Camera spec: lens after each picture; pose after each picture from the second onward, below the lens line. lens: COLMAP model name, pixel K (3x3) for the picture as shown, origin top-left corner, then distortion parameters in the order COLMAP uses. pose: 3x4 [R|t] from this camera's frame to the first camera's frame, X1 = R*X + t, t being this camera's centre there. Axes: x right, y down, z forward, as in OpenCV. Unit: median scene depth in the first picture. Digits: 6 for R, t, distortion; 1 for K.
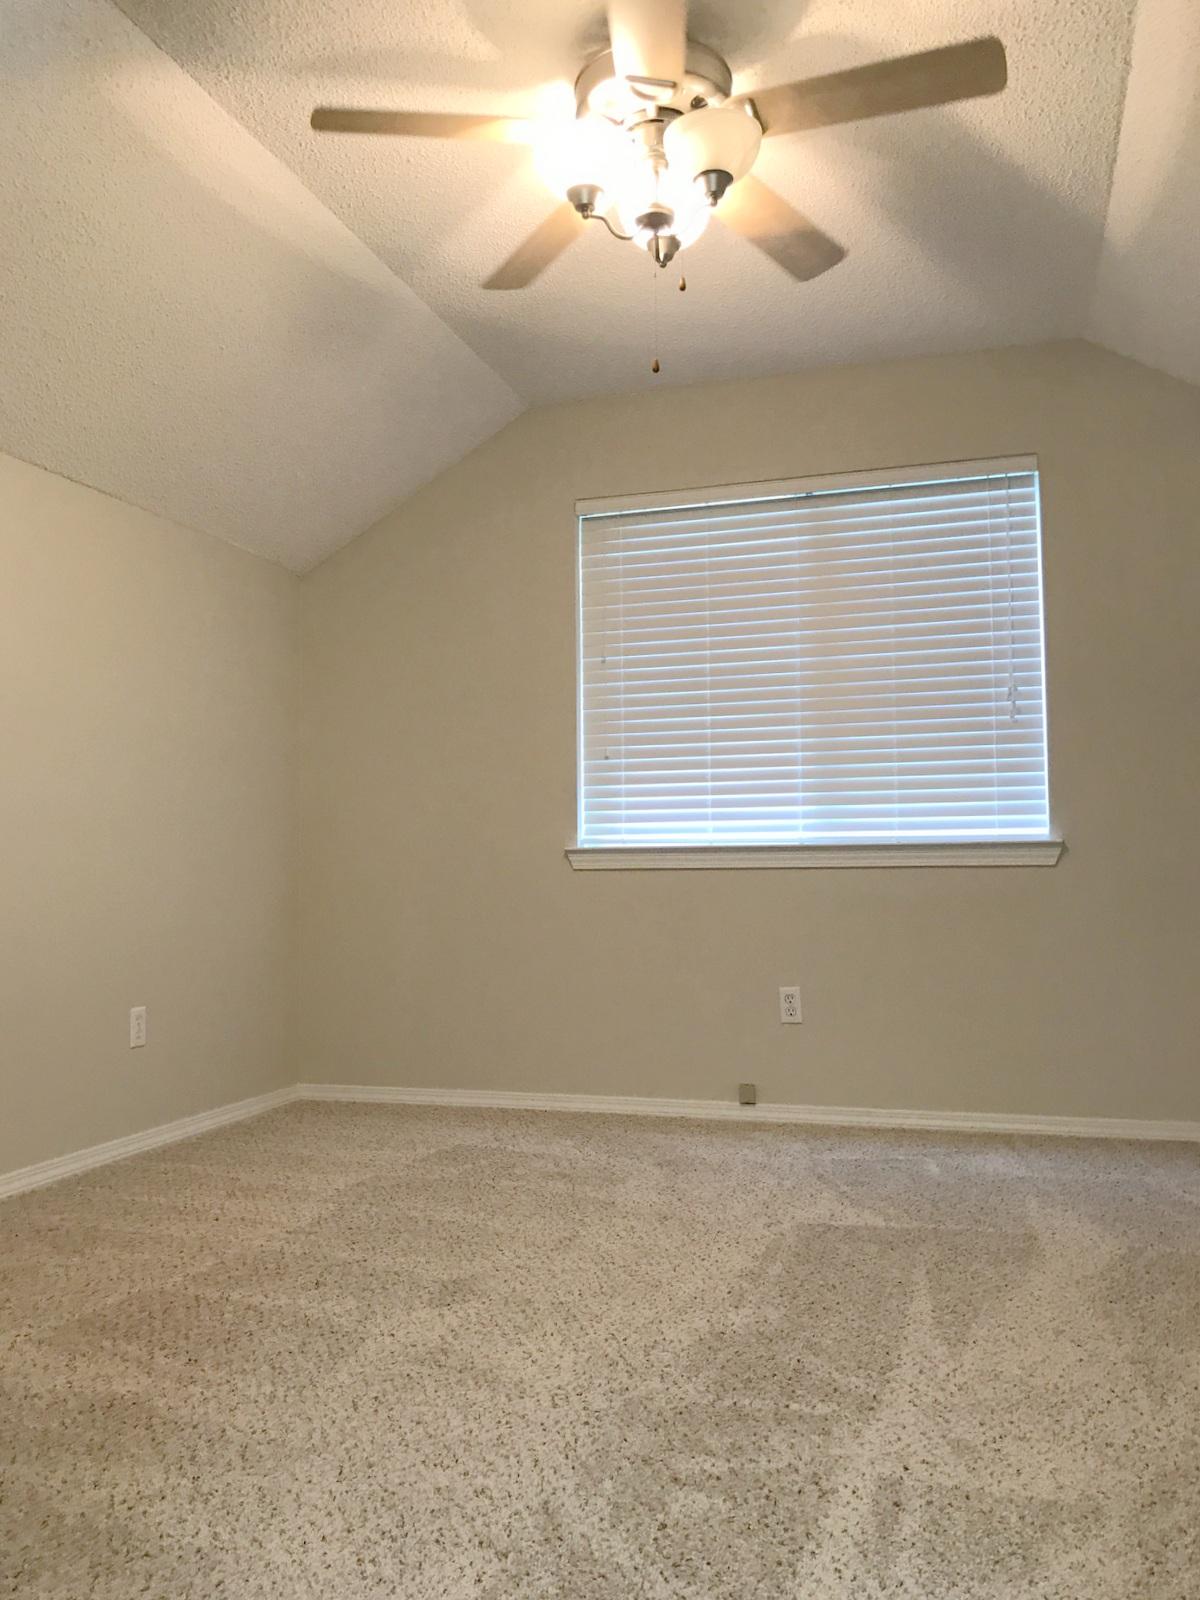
lens RADIAL K [[1327.9, 0, 601.3], [0, 1327.9, 808.5], [0, 0, 1]] dist [0.087391, -0.178310]
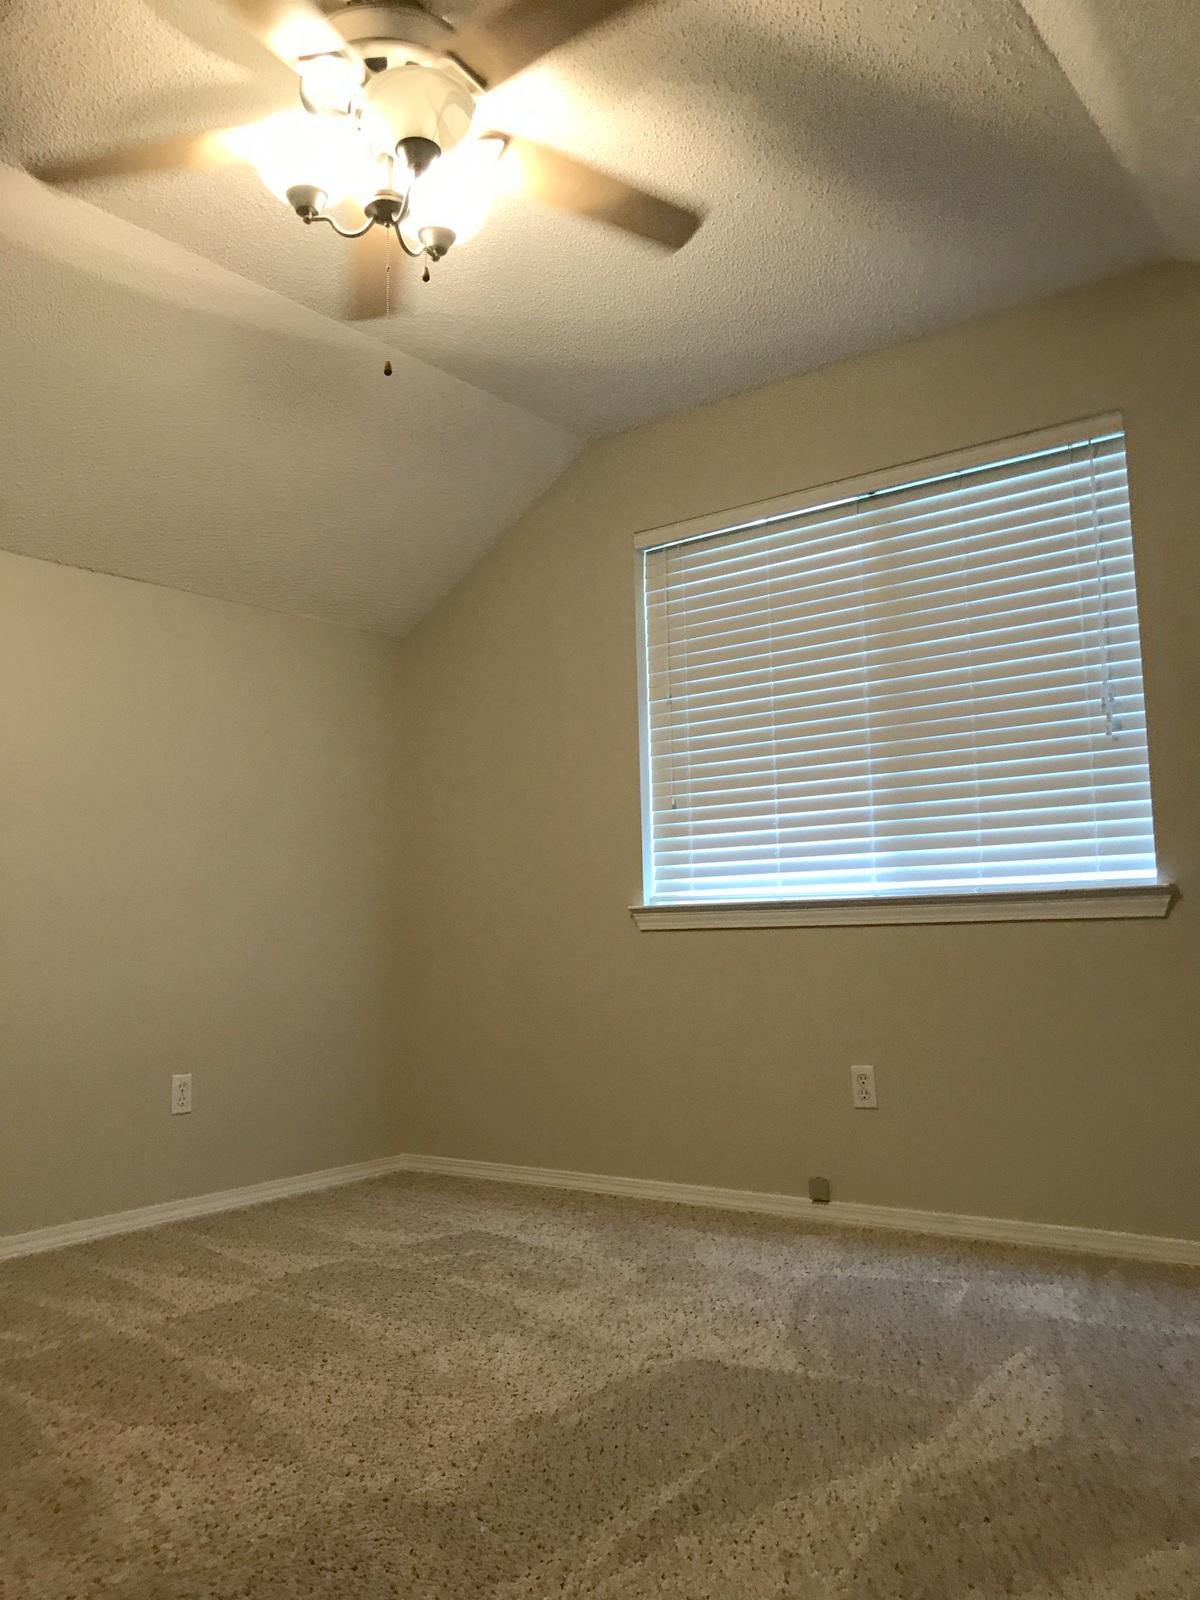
lens RADIAL K [[1321.4, 0, 600.0], [0, 1321.4, 800.0], [0, 0, 1]] dist [0.038429, -0.031888]
pose [[0.940679, -0.048571, -0.335803, 0.271803], [0.031713, 0.997954, -0.055509, 0.006111], [0.337812, 0.041566, 0.940295, 0.134979]]
